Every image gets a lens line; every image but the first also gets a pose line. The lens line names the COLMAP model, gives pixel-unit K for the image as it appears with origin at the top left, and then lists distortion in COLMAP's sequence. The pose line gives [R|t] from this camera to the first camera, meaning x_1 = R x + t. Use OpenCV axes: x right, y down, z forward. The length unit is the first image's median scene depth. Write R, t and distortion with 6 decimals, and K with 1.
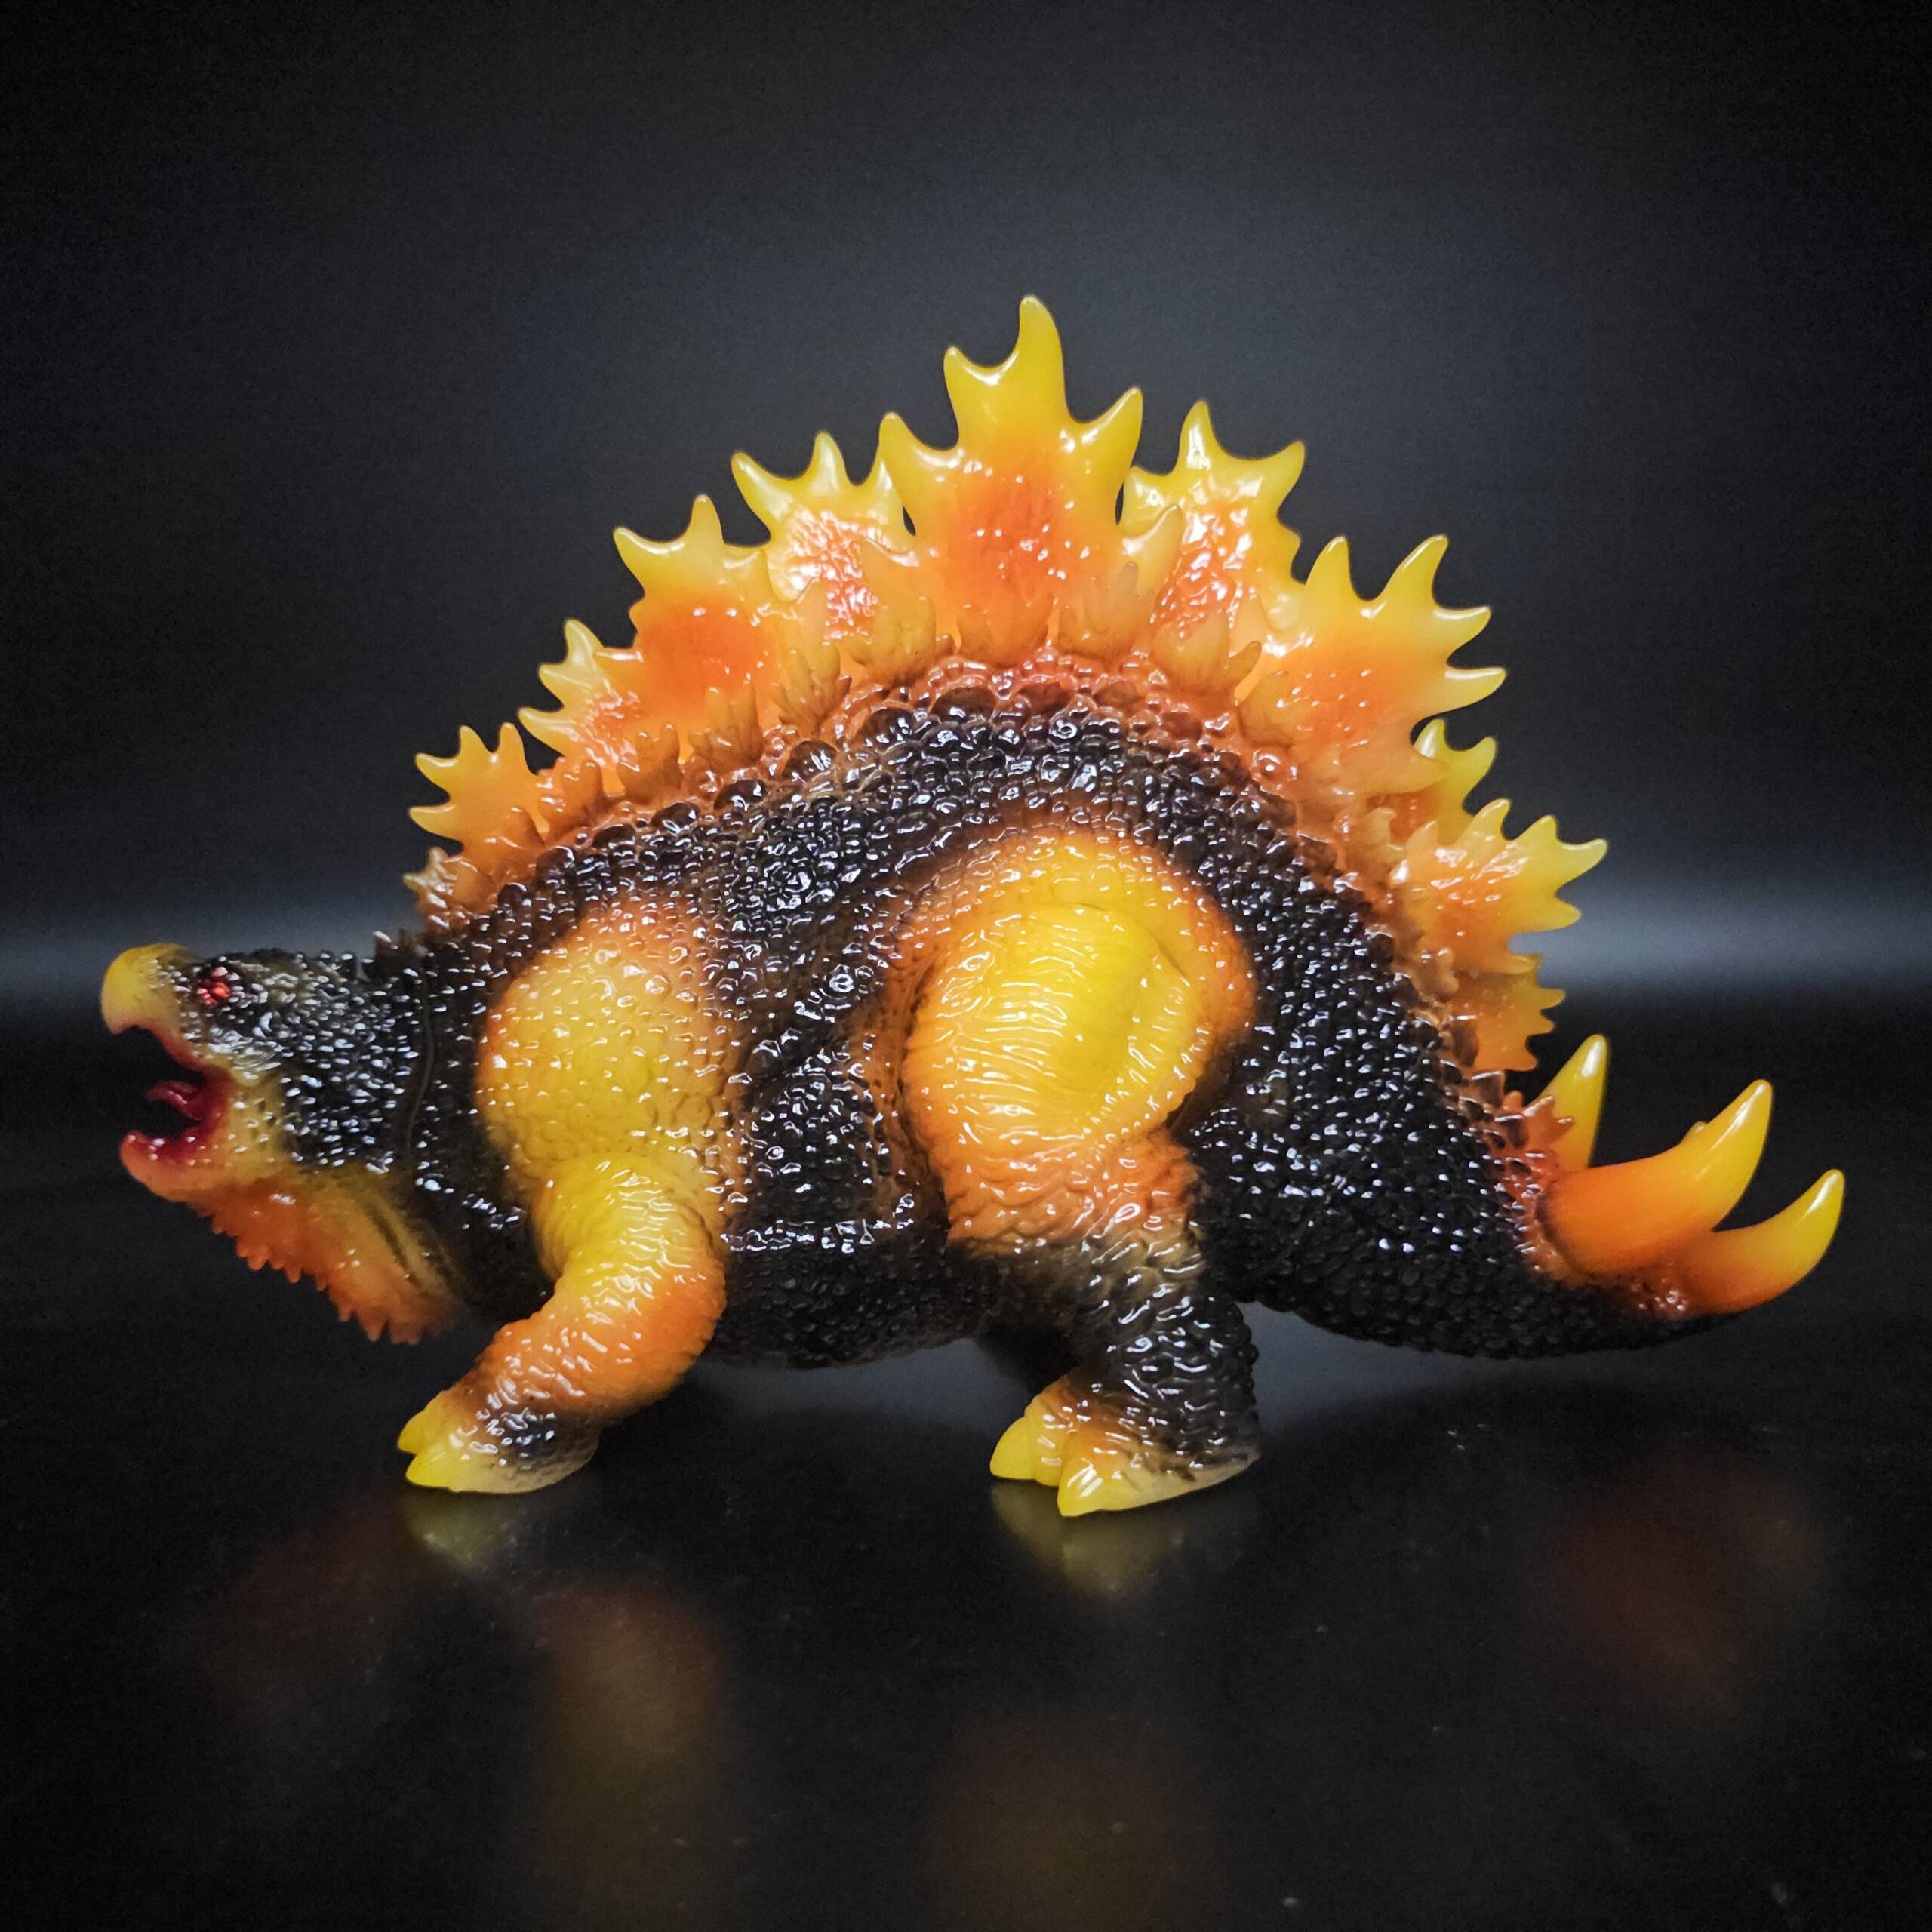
lens RADIAL K [[1793.8, 0, 966.0], [0, 1793.8, 966.0], [0, 0, 1]] dist [0.006679, 0.003293]
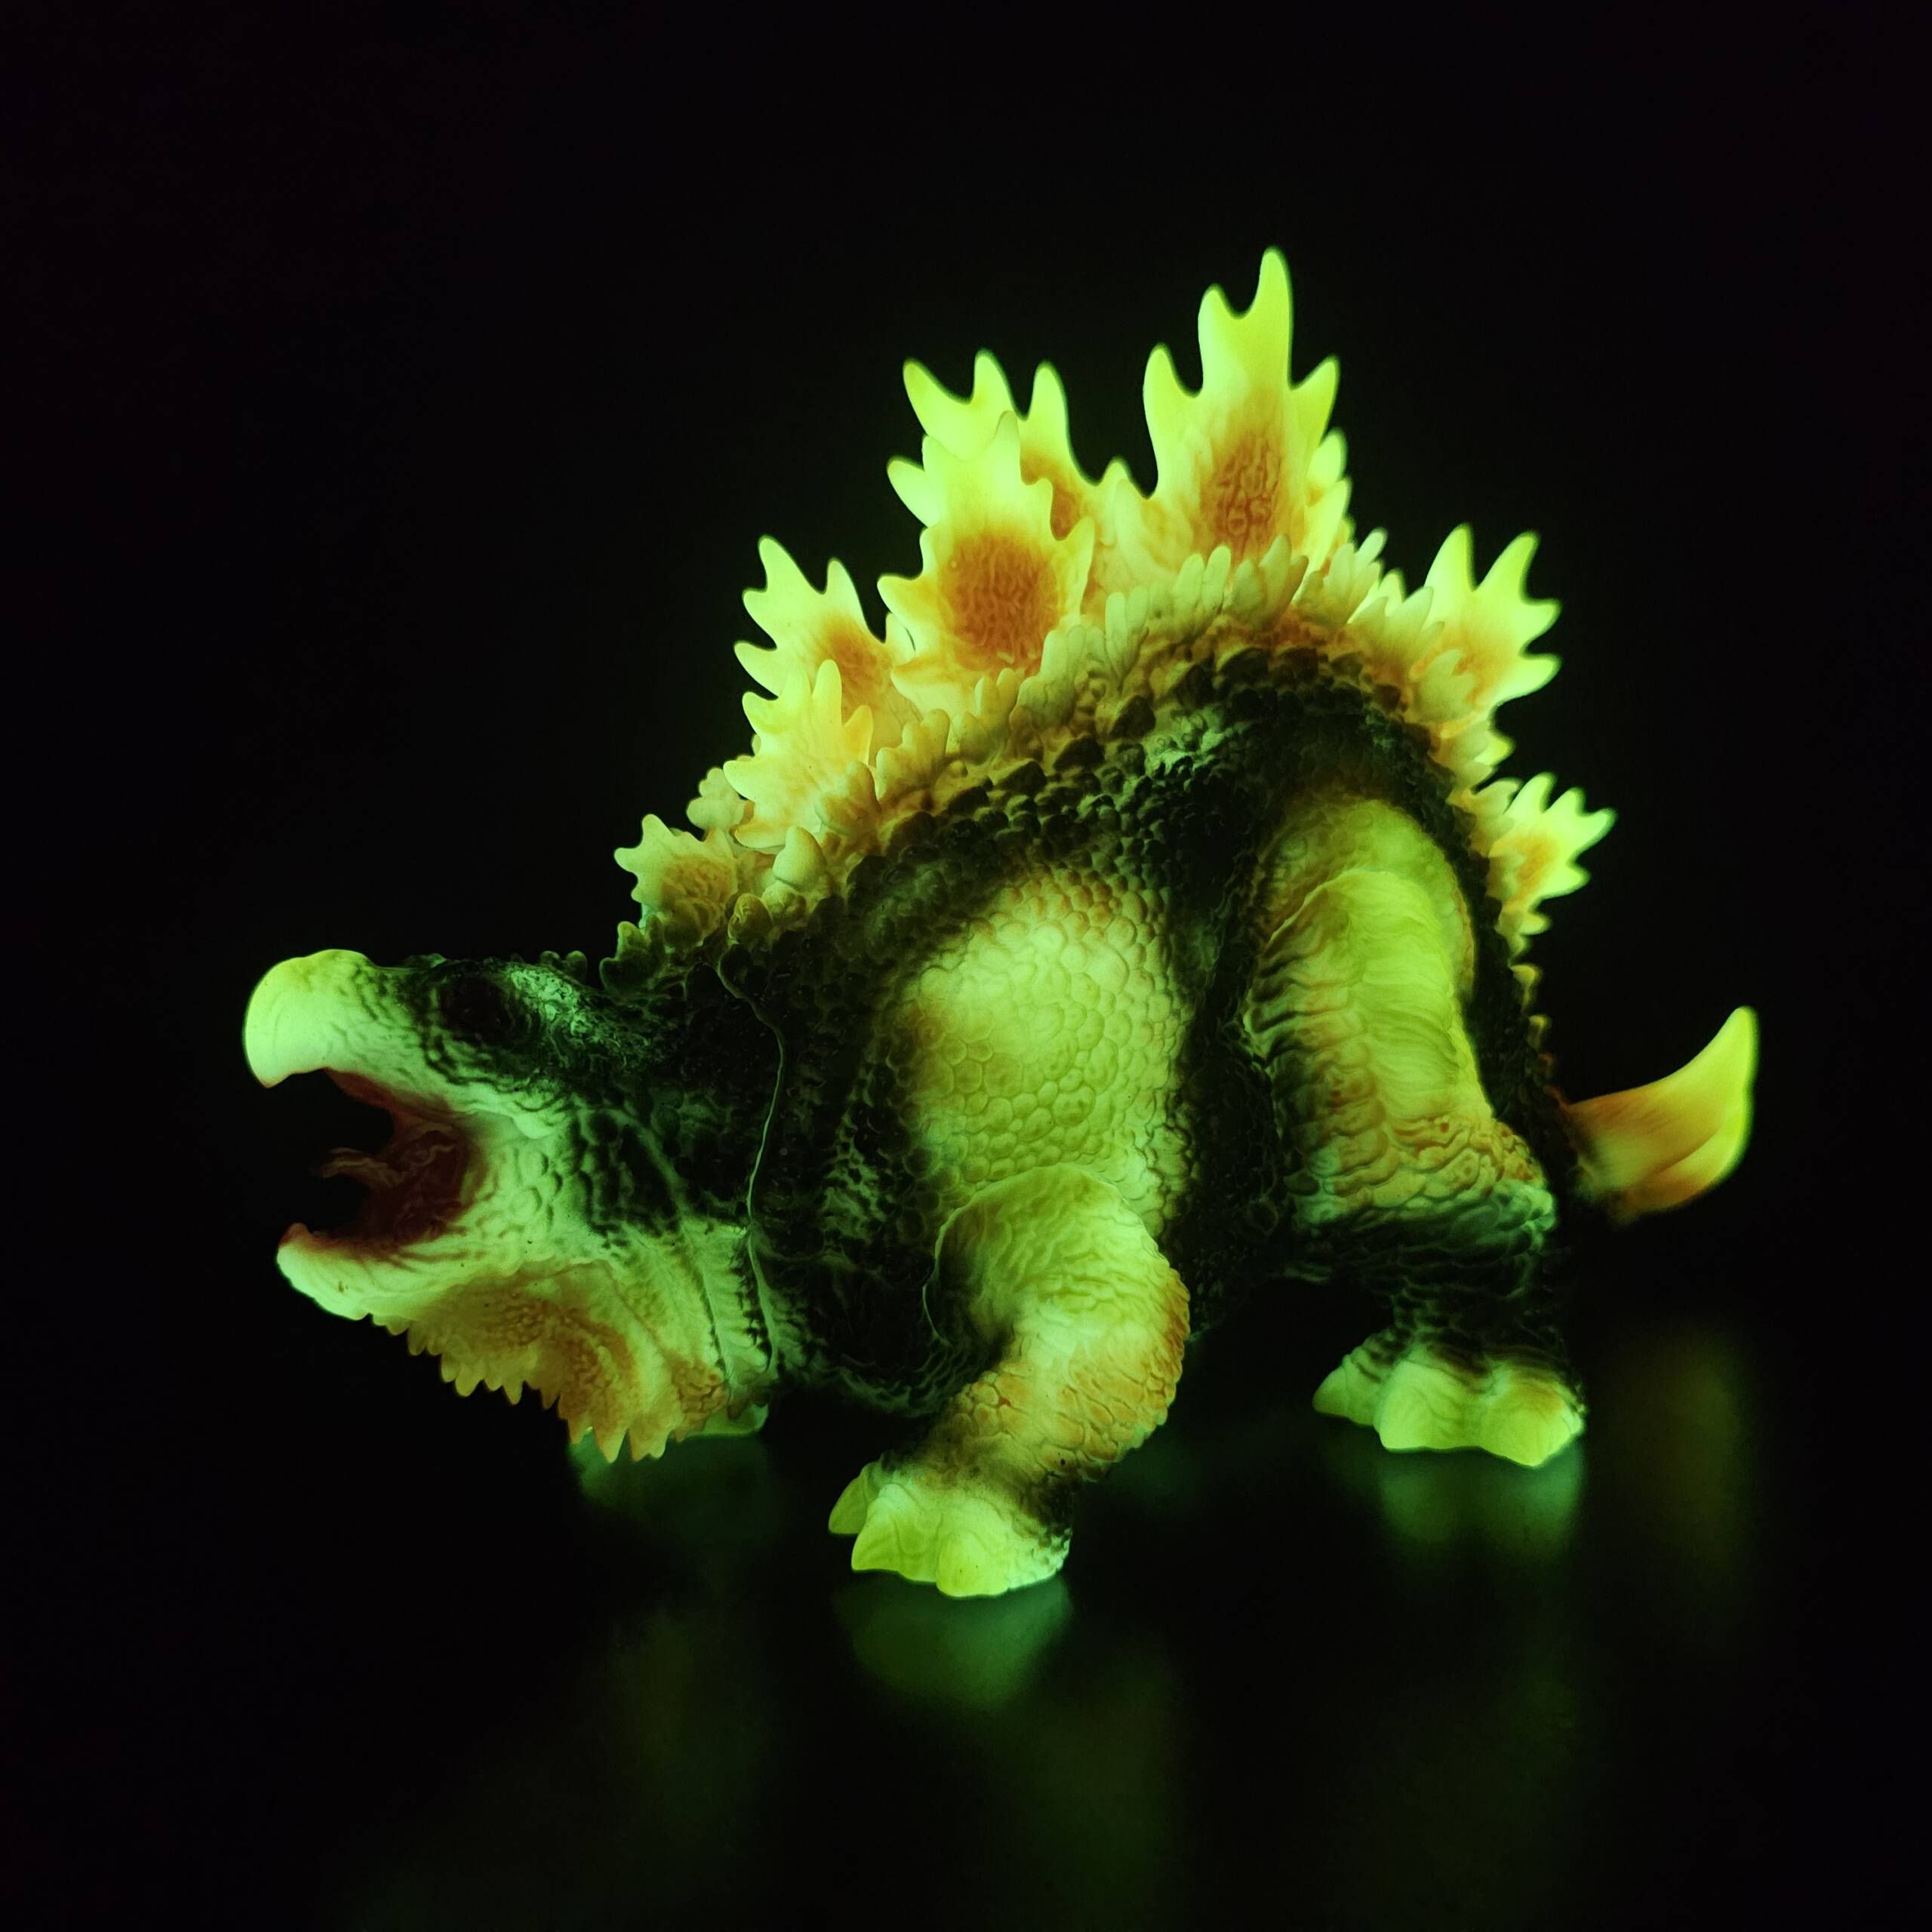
lens RADIAL K [[1895.8, 0, 966.0], [0, 1895.8, 966.0], [0, 0, 1]] dist [0.069785, -0.002797]
pose [[0.801780, -0.041530, 0.596175, -0.711771], [0.048004, 0.998835, 0.005020, 0.002150], [-0.595689, 0.024593, 0.802839, 0.268455]]
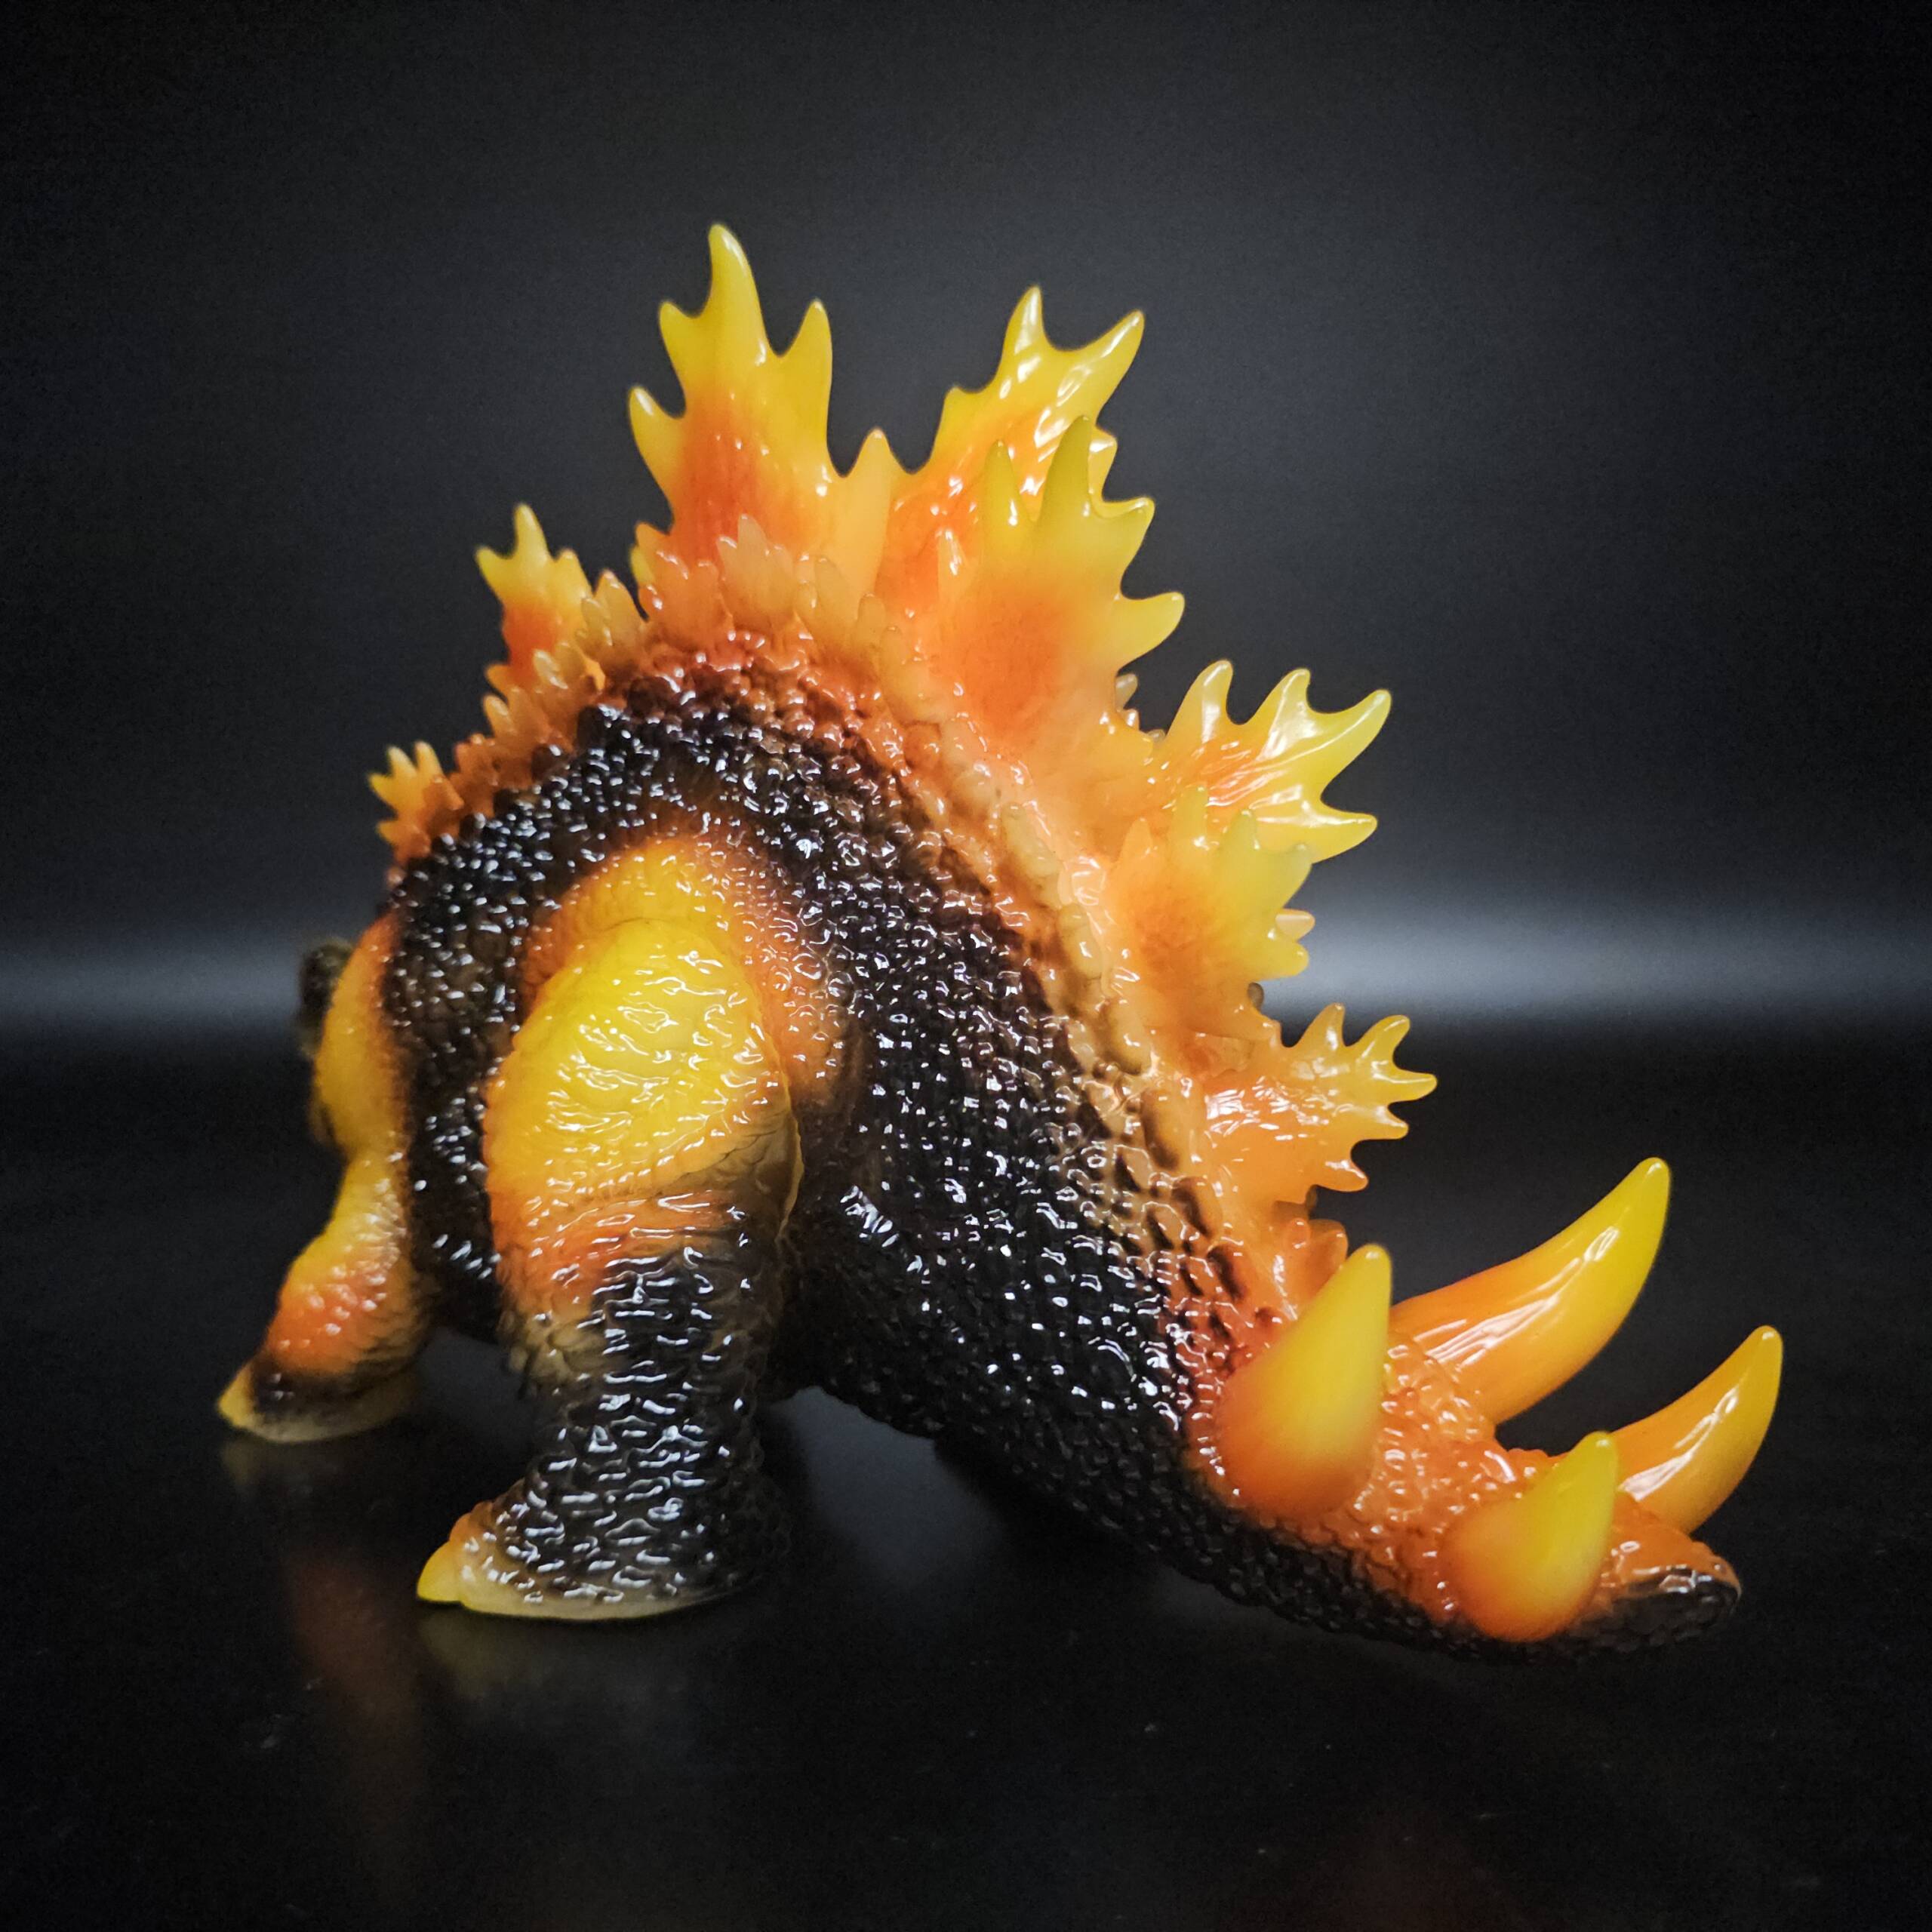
lens RADIAL K [[1781.8, 0, 995.9], [0, 1781.8, 979.4], [0, 0, 1]] dist [0.043287, 0.002009]
pose [[0.698017, 0.047606, -0.714497, 0.748884], [-0.042548, 0.998782, 0.024981, -0.033259], [0.714817, 0.012963, 0.699192, 0.484528]]
